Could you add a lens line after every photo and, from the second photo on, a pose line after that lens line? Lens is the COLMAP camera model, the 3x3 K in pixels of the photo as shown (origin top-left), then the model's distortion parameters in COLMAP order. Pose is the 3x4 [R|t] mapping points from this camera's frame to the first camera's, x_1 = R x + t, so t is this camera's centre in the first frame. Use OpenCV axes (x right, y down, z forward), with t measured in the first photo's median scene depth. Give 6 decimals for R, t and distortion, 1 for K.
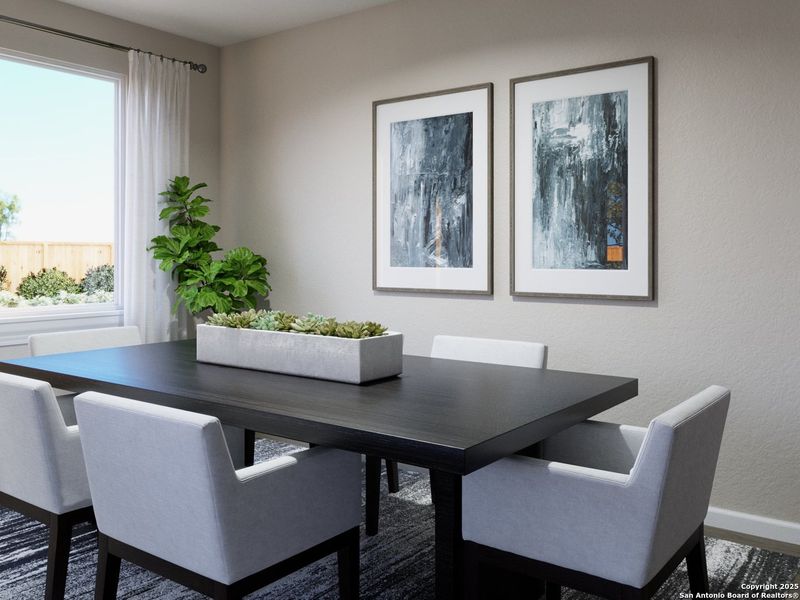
lens RADIAL K [[725.1, 0, 399.0], [0, 725.1, 260.7], [0, 0, 1]] dist [0.002788, -0.003989]
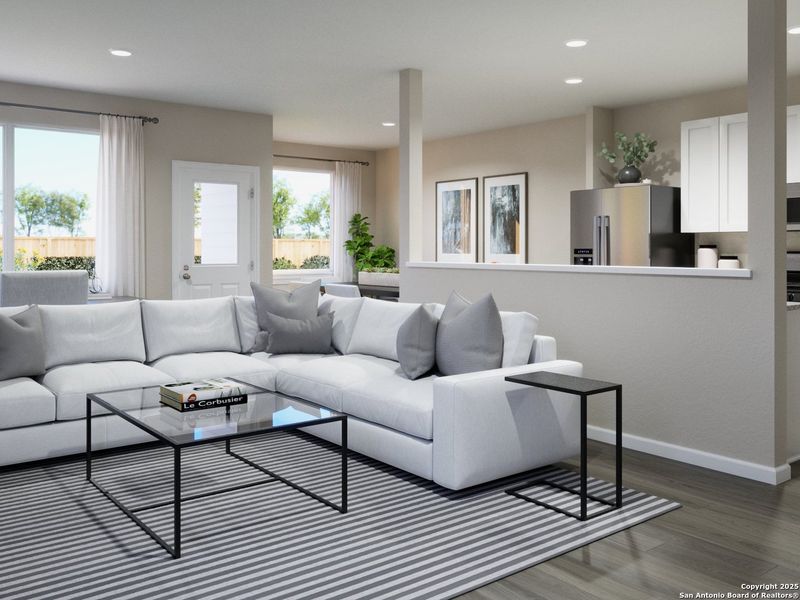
lens RADIAL K [[725.1, 0, 399.0], [0, 725.1, 260.7], [0, 0, 1]] dist [0.002788, -0.003989]
pose [[0.965330, 0.004558, -0.260995, 0.489105], [-0.002109, 0.999951, 0.009662, 0.009944], [0.261026, -0.008776, 0.965292, -1.355379]]
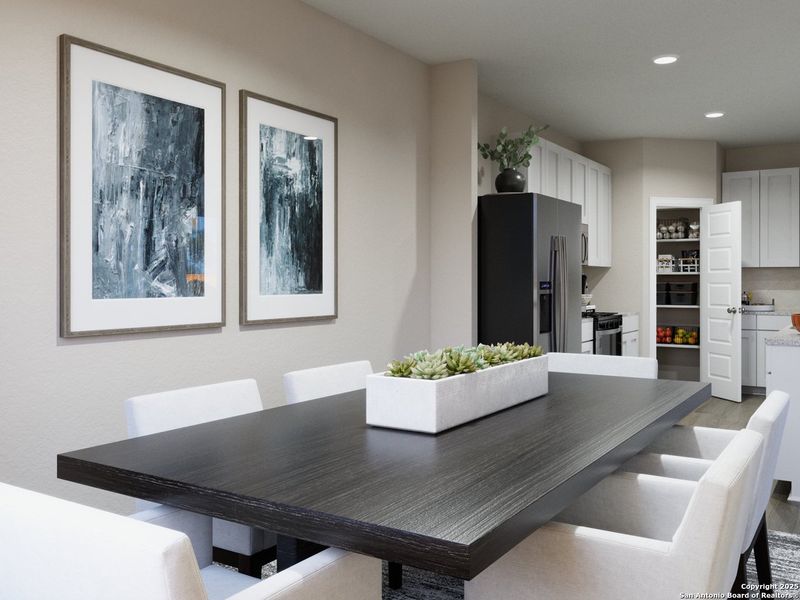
lens RADIAL K [[722.2, 0, 400.0], [0, 722.2, 300.0], [0, 0, 1]] dist [-0.006605, -0.006026]
pose [[-0.076264, -0.025788, 0.996754, -0.730868], [0.008496, 0.999612, 0.026512, -0.005976], [-0.997051, 0.010490, -0.076016, 0.821778]]
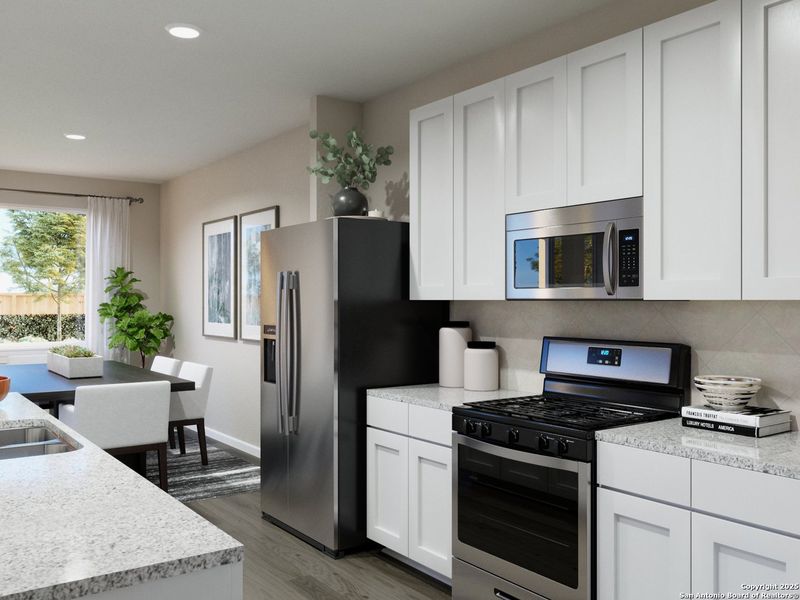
lens RADIAL K [[722.2, 0, 400.0], [0, 722.2, 300.0], [0, 0, 1]] dist [-0.006605, -0.006026]
pose [[0.954015, 0.002675, -0.299748, 0.963915], [-0.005841, 0.999936, -0.009667, -0.031327], [0.299703, 0.010973, 0.953970, -0.478837]]
